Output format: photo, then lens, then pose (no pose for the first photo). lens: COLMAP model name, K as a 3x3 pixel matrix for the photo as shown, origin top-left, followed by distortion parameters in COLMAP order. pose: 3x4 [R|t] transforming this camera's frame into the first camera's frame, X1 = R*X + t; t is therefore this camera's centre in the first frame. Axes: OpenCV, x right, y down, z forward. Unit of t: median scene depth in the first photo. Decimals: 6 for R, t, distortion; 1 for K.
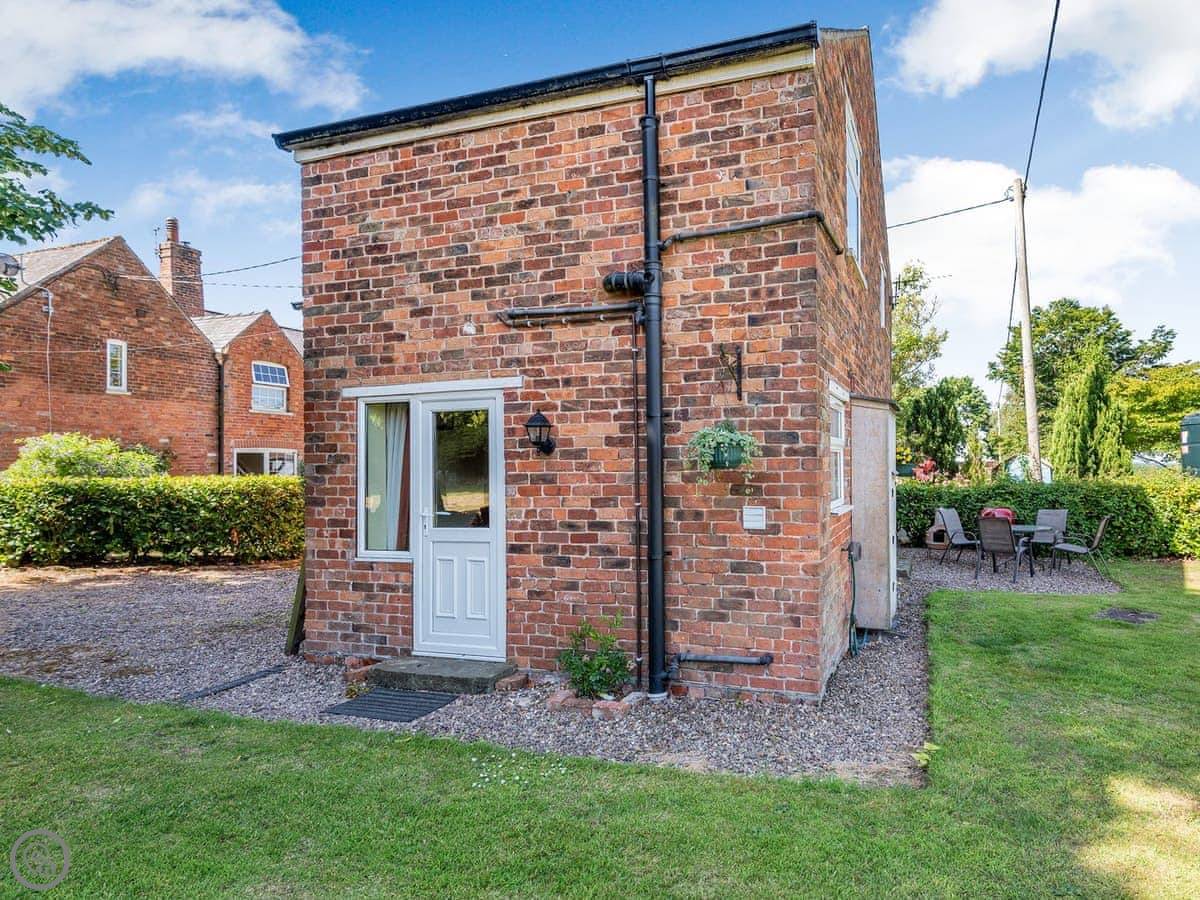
lens RADIAL K [[632.5, 0, 607.5], [0, 632.5, 458.5], [0, 0, 1]] dist [0.033560, -0.022704]
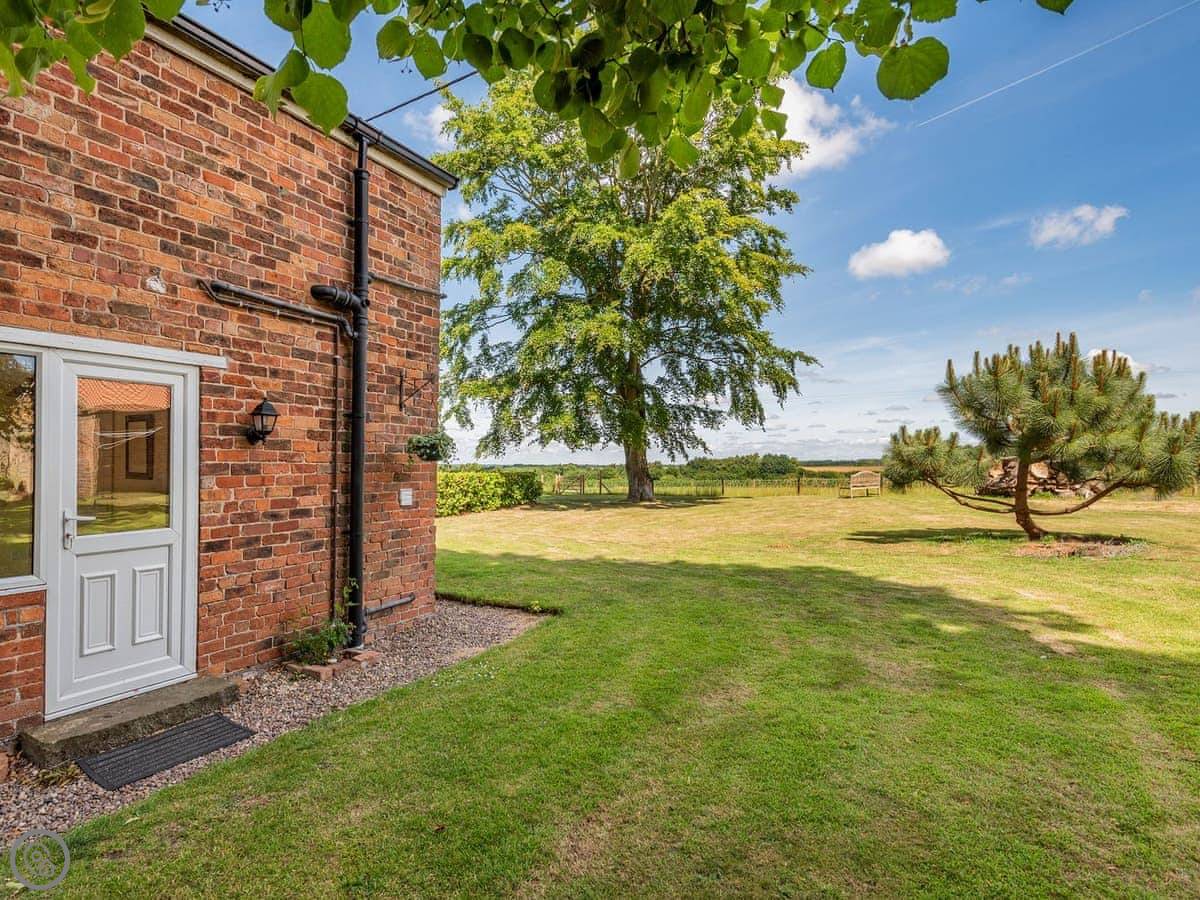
lens RADIAL K [[632.5, 0, 607.5], [0, 632.5, 458.5], [0, 0, 1]] dist [0.033560, -0.022704]
pose [[0.182365, 0.020811, 0.983011, -0.955484], [-0.018670, 0.999669, -0.017700, 0.023120], [-0.983054, -0.015125, 0.182694, 0.289348]]
